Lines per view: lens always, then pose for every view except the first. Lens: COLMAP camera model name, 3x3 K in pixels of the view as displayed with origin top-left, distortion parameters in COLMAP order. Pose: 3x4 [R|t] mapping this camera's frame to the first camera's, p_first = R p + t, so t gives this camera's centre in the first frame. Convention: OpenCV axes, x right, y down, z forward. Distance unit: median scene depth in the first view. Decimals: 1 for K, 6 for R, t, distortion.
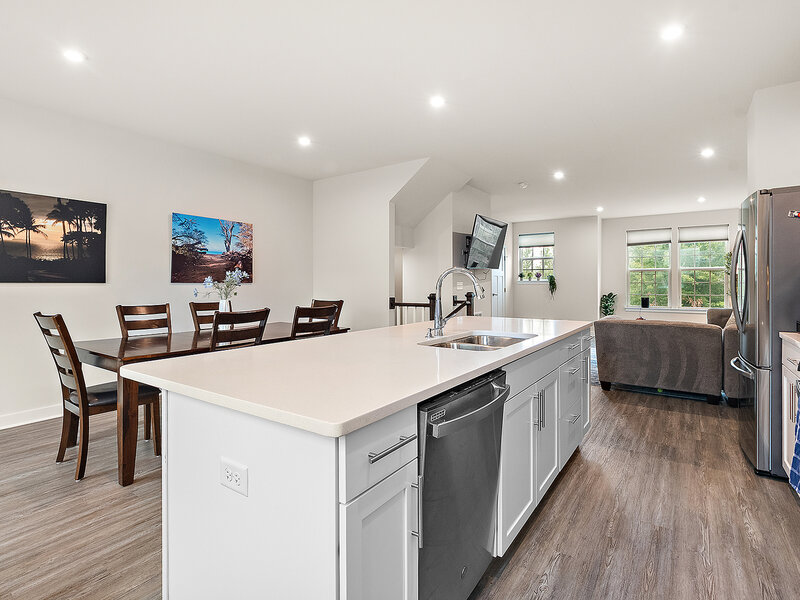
lens RADIAL K [[408.3, 0, 399.1], [0, 408.3, 286.1], [0, 0, 1]] dist [-0.001527, -0.001195]
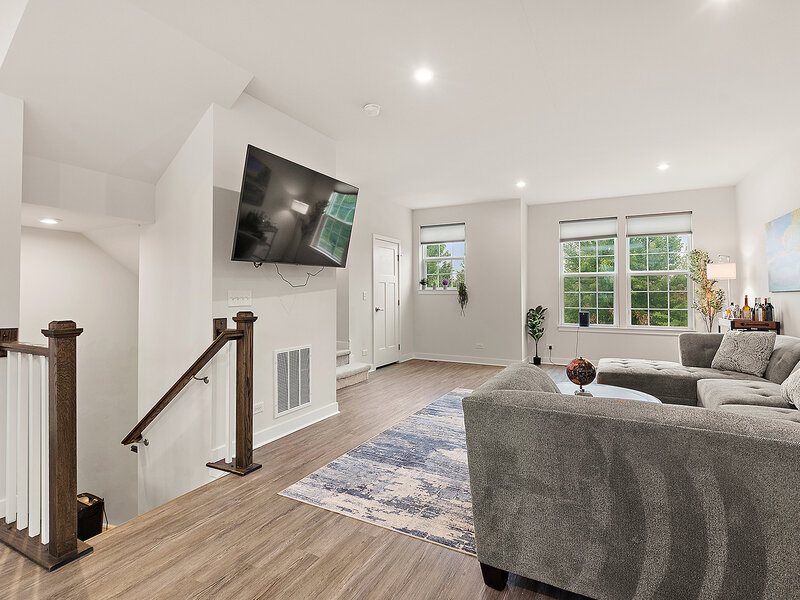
lens RADIAL K [[408.3, 0, 399.1], [0, 408.3, 286.1], [0, 0, 1]] dist [-0.001527, -0.001195]
pose [[0.992313, 0.001010, 0.123752, 0.445905], [0.001991, 0.999707, -0.024130, -0.004944], [-0.123740, 0.024191, 0.992020, 0.762964]]
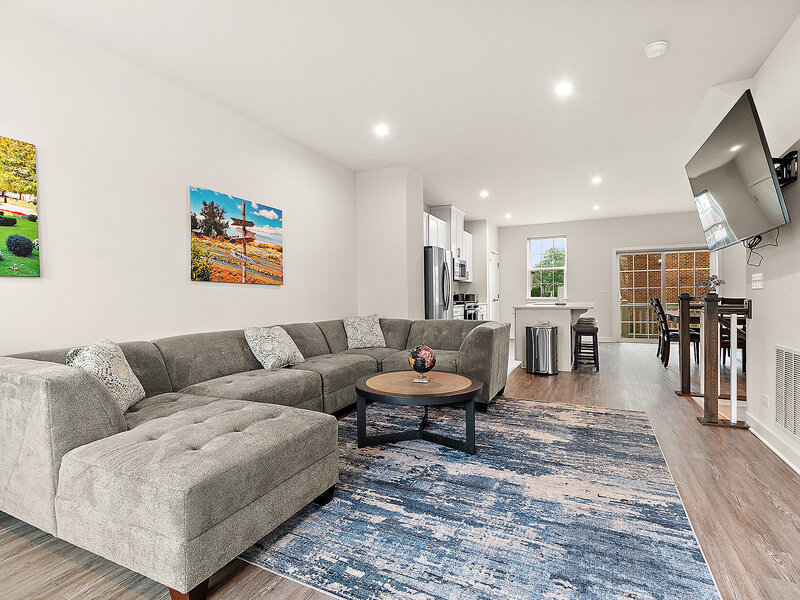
lens RADIAL K [[401.6, 0, 401.0], [0, 401.6, 299.5], [0, 0, 1]] dist [-0.001019, -0.001855]
pose [[-0.986624, 0.015033, -0.162321, 1.056813], [0.012460, 0.999780, 0.016854, 0.013269], [0.162538, 0.014606, -0.986594, 2.257745]]
